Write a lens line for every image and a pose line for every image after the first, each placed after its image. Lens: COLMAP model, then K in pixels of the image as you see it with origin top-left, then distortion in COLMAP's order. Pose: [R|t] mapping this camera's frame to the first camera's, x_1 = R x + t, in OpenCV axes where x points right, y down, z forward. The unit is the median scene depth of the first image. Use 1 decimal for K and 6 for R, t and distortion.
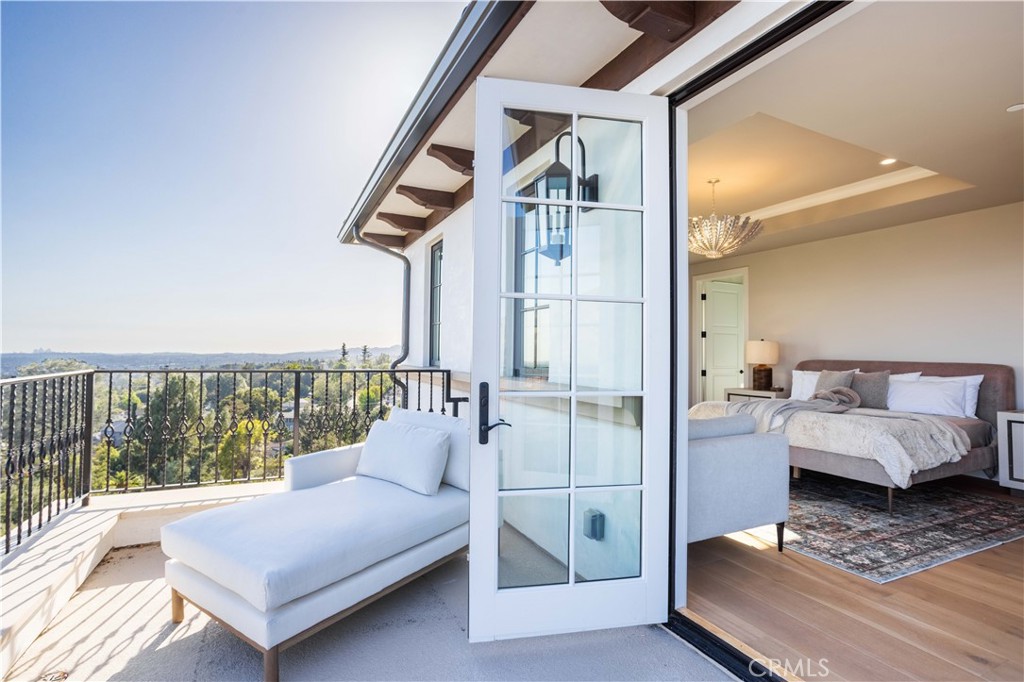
lens RADIAL K [[495.5, 0, 510.5], [0, 495.5, 334.9], [0, 0, 1]] dist [-0.006797, 0.005590]
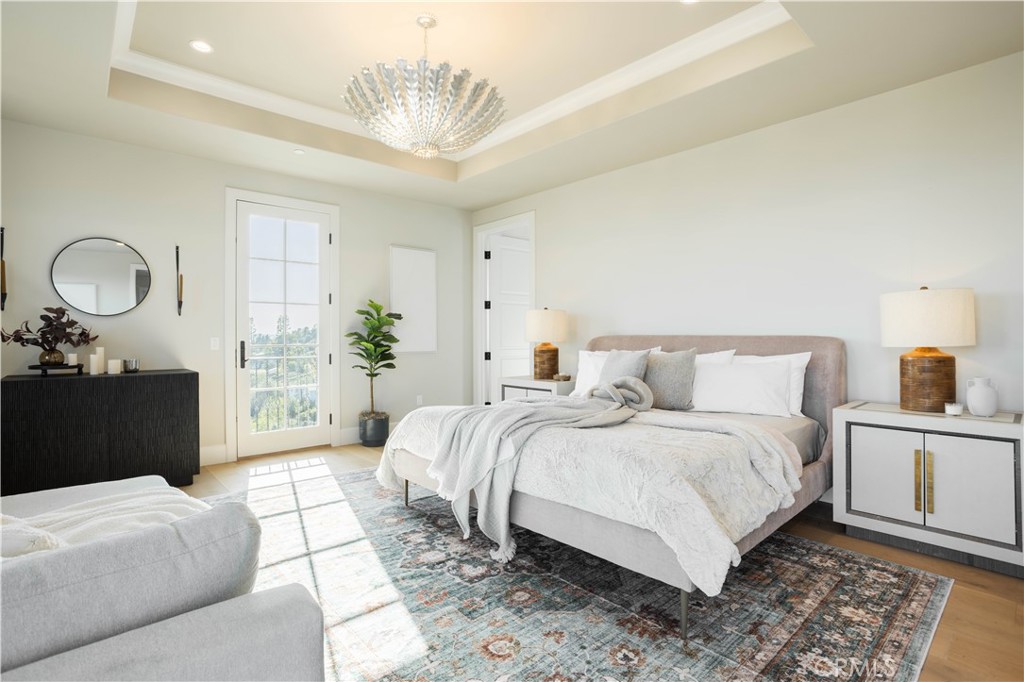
lens RADIAL K [[495.5, 0, 511.0], [0, 495.5, 343.2], [0, 0, 1]] dist [-0.006797, 0.005590]
pose [[0.960878, -0.016483, 0.276481, 0.357538], [0.002386, 0.998683, 0.051249, 0.030961], [-0.276962, -0.048585, 0.959652, 0.446930]]
